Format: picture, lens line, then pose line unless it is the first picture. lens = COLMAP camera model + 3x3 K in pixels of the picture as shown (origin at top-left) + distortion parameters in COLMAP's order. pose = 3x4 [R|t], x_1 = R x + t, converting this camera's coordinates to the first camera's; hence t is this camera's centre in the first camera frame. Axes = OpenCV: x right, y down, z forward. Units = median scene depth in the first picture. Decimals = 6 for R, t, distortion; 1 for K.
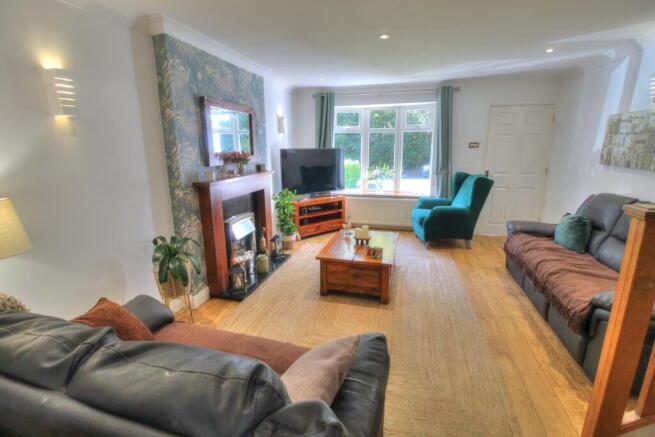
lens RADIAL K [[304.5, 0, 325.5], [0, 304.5, 215.6], [0, 0, 1]] dist [-0.012232, -0.004437]
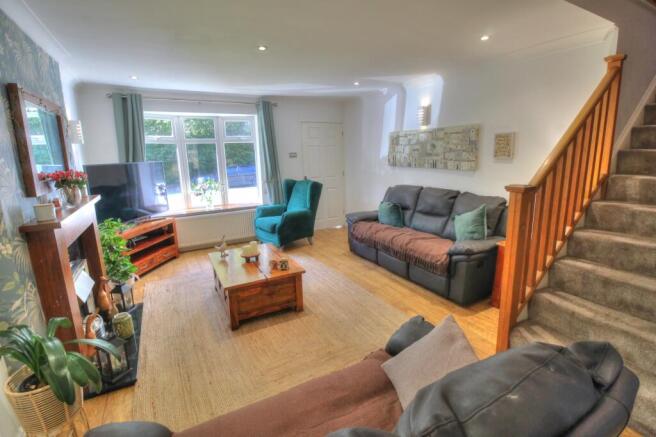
lens RADIAL K [[305.0, 0, 329.9], [0, 305.0, 213.5], [0, 0, 1]] dist [-0.012232, -0.004437]
pose [[0.712154, -0.147691, 0.686312, -0.329546], [0.176366, 0.983905, 0.028725, -0.036315], [-0.679509, 0.100585, 0.726740, 0.142281]]
